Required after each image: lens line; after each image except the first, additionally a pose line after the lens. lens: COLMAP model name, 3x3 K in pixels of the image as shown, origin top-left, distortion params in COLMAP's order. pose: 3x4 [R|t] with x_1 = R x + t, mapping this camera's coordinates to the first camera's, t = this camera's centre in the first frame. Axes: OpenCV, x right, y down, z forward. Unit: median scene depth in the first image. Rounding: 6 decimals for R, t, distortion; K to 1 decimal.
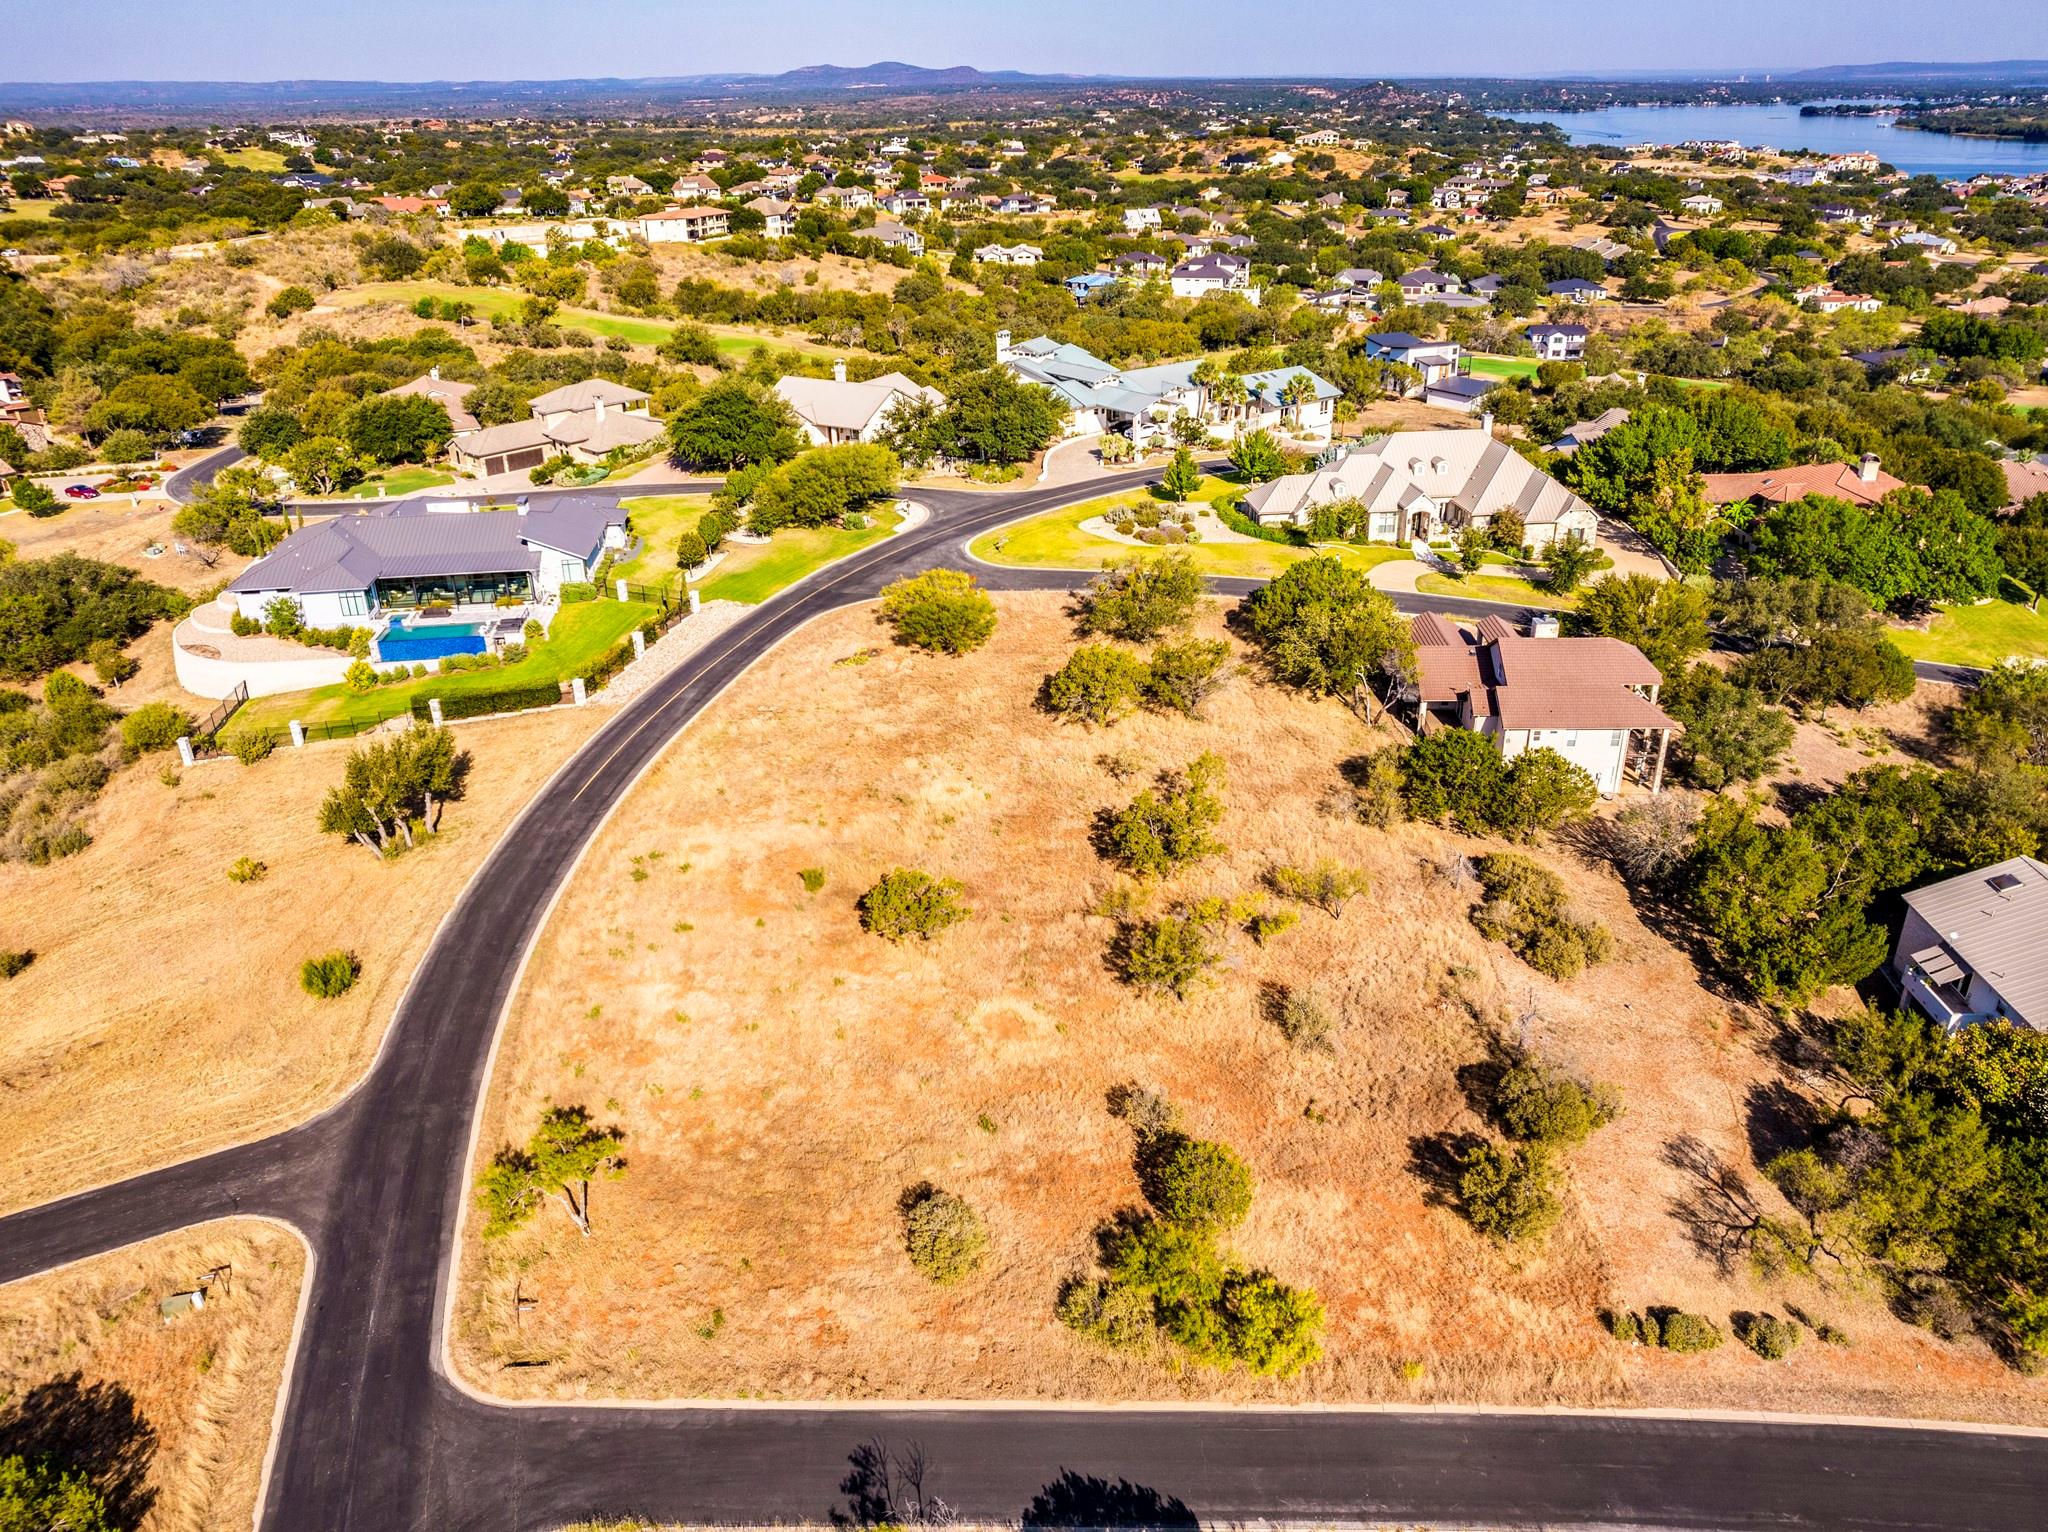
lens RADIAL K [[1437.0, 0, 1024.0], [0, 1437.0, 766.0], [0, 0, 1]] dist [-0.083376, 0.075018]
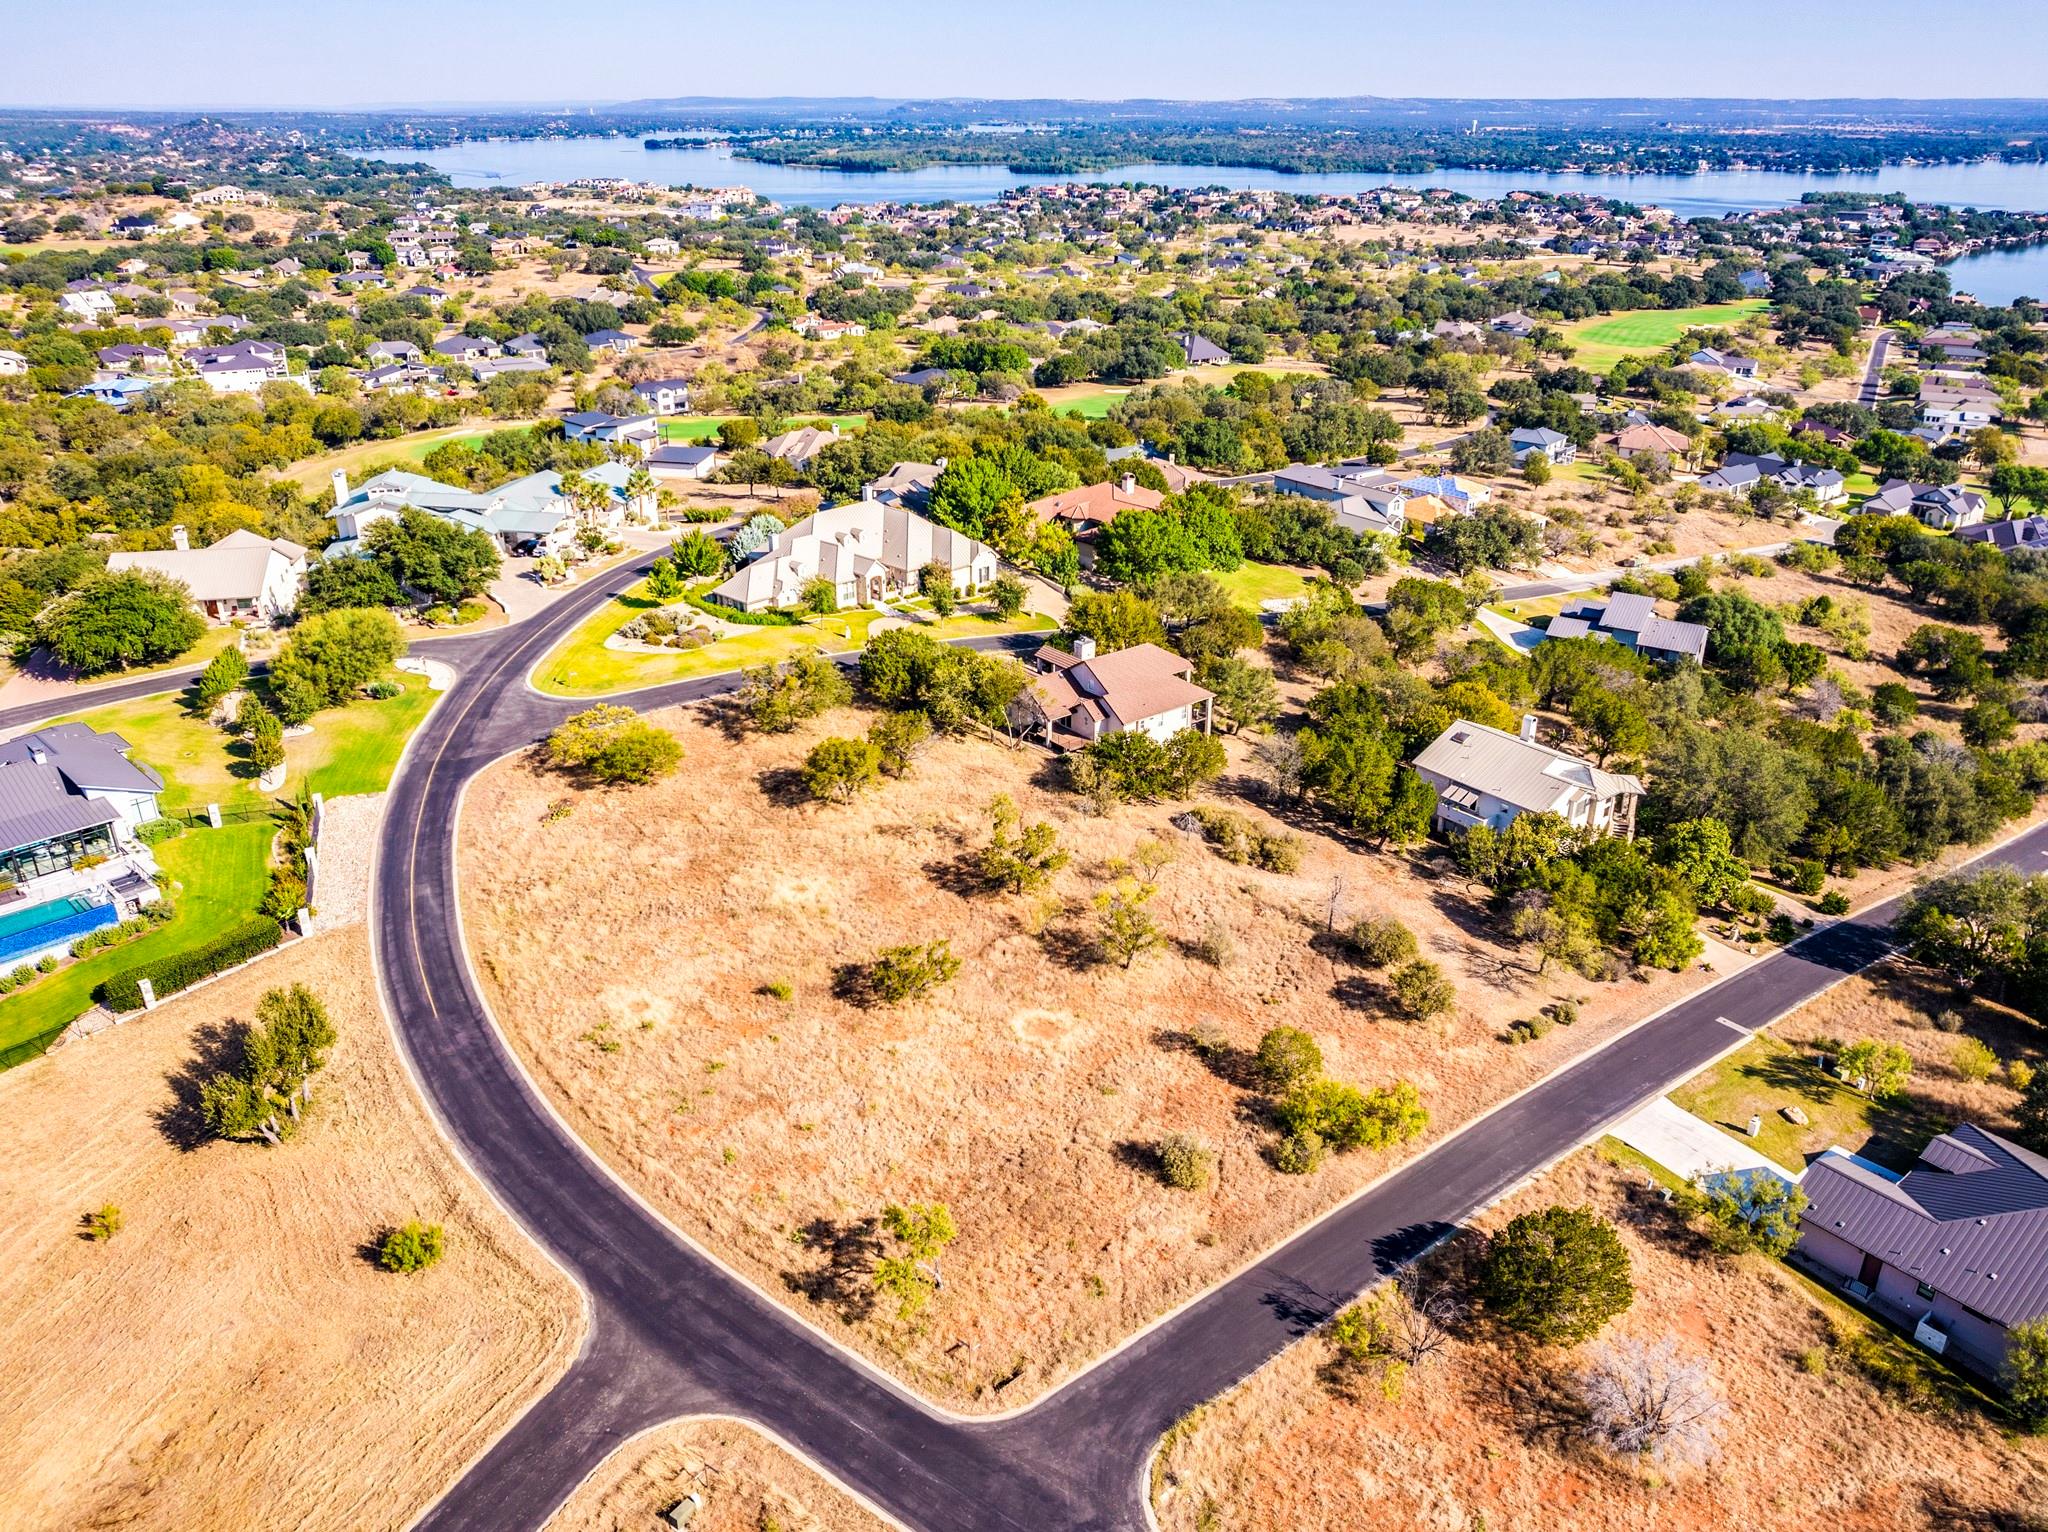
lens RADIAL K [[1491.6, 0, 978.8], [0, 1491.6, 771.0], [0, 0, 1]] dist [-0.067819, 0.061315]
pose [[0.781228, -0.247188, 0.573220, -0.331442], [0.266366, 0.962467, 0.052019, -0.053560], [-0.564564, 0.112048, 0.817749, -0.030868]]
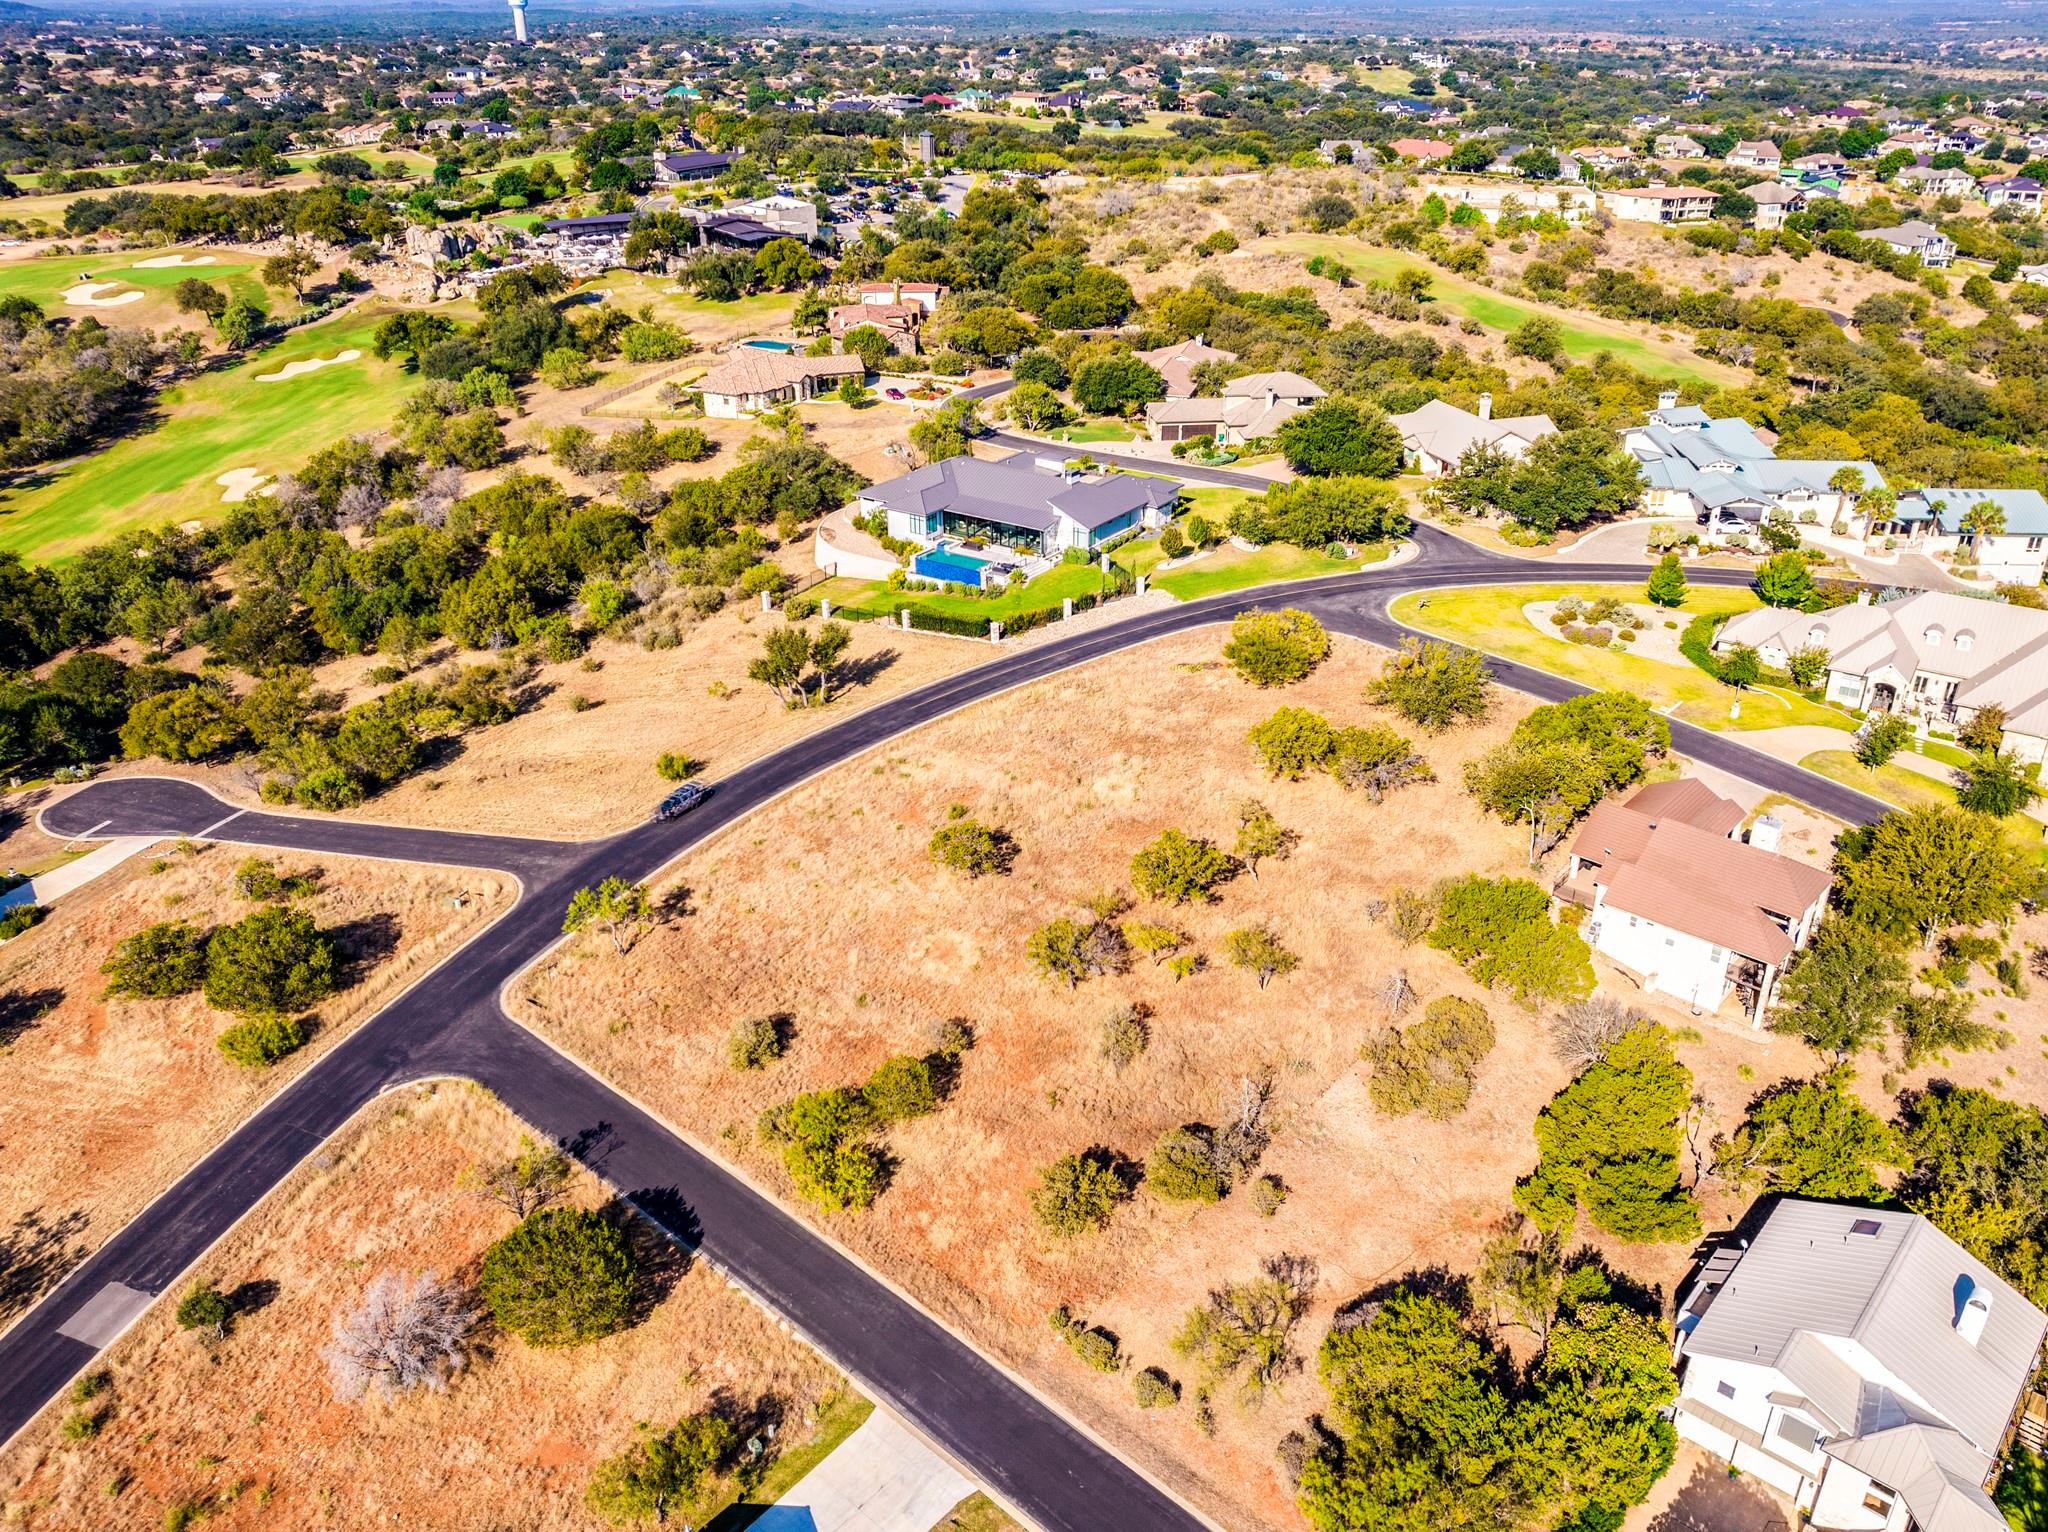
lens RADIAL K [[1521.1, 0, 1059.8], [0, 1521.1, 765.9], [0, 0, 1]] dist [-0.086336, 0.081451]
pose [[0.773965, 0.300474, -0.557399, 0.343556], [-0.287617, 0.951021, 0.113298, -0.072539], [0.564141, 0.072629, 0.822478, -0.041276]]
